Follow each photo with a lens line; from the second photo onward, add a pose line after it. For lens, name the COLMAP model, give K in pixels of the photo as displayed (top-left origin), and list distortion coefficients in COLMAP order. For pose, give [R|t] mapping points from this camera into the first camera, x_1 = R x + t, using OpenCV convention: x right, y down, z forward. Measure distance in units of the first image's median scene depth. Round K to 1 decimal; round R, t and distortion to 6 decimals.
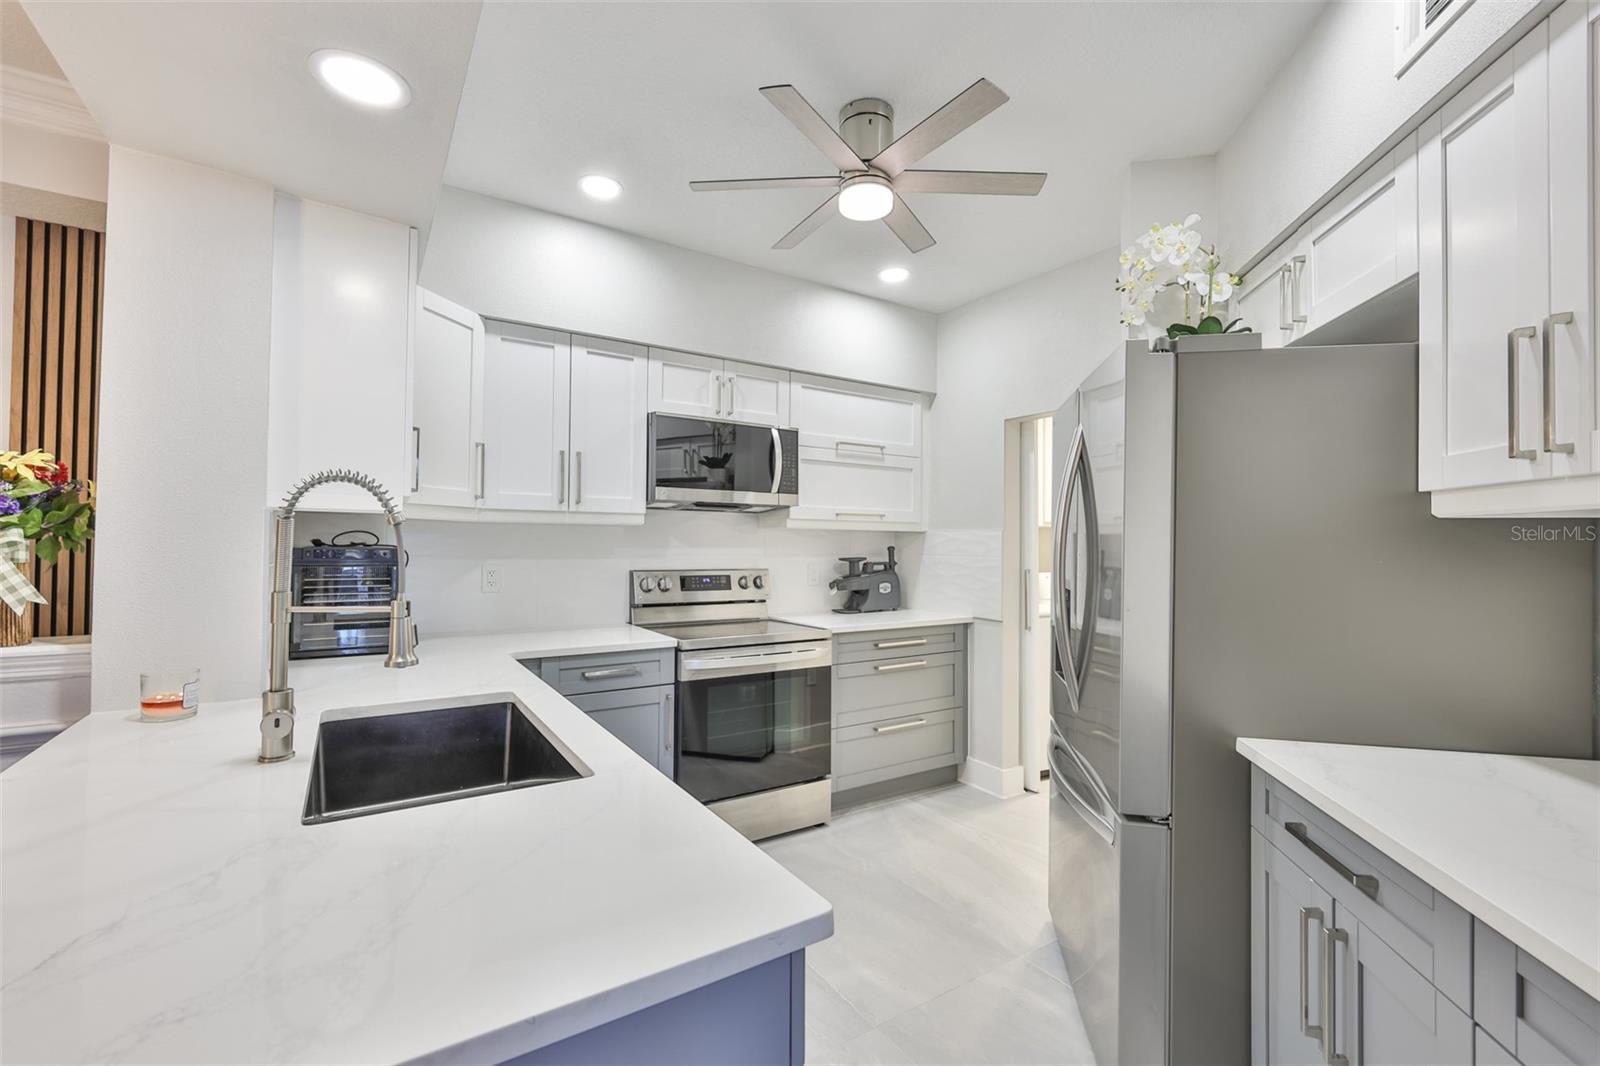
lens RADIAL K [[679.5, 0, 787.0], [0, 679.5, 532.0], [0, 0, 1]] dist [-0.003925, 0.001466]
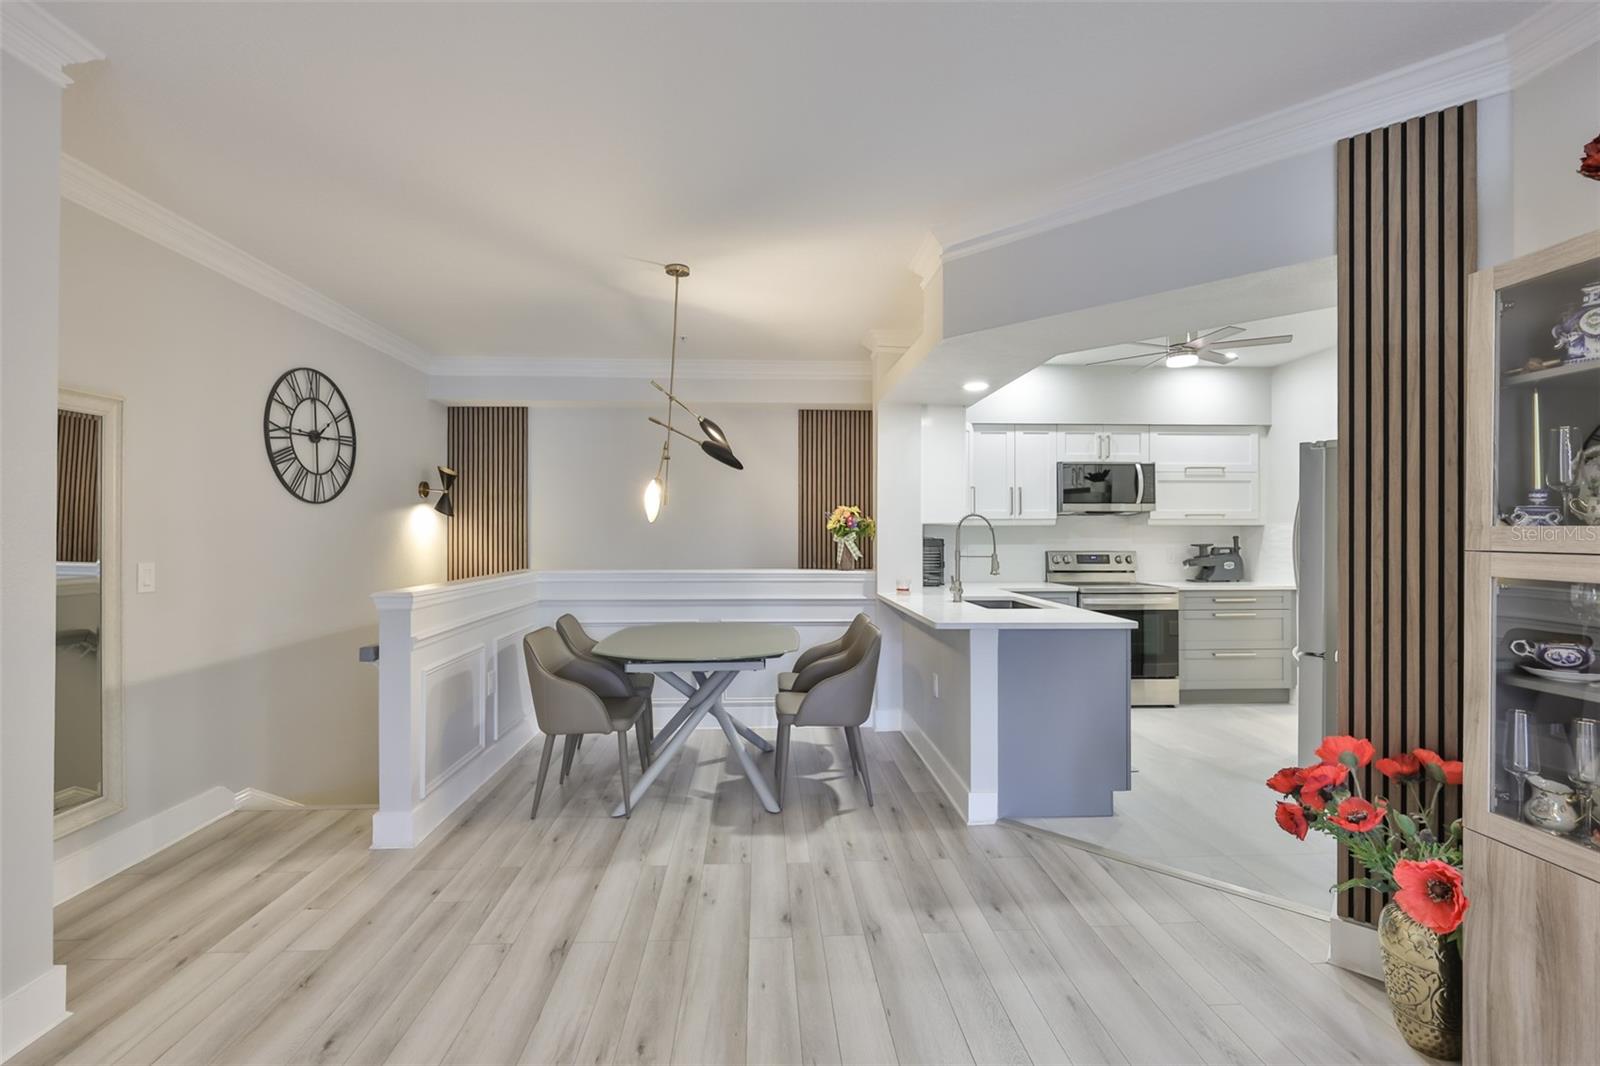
lens RADIAL K [[679.5, 0, 789.6], [0, 679.5, 533.8], [0, 0, 1]] dist [-0.003925, 0.001466]
pose [[0.865144, -0.010903, -0.501406, 0.076293], [0.016371, 0.999845, 0.006507, -0.010055], [0.501257, -0.013838, 0.865188, -0.862610]]
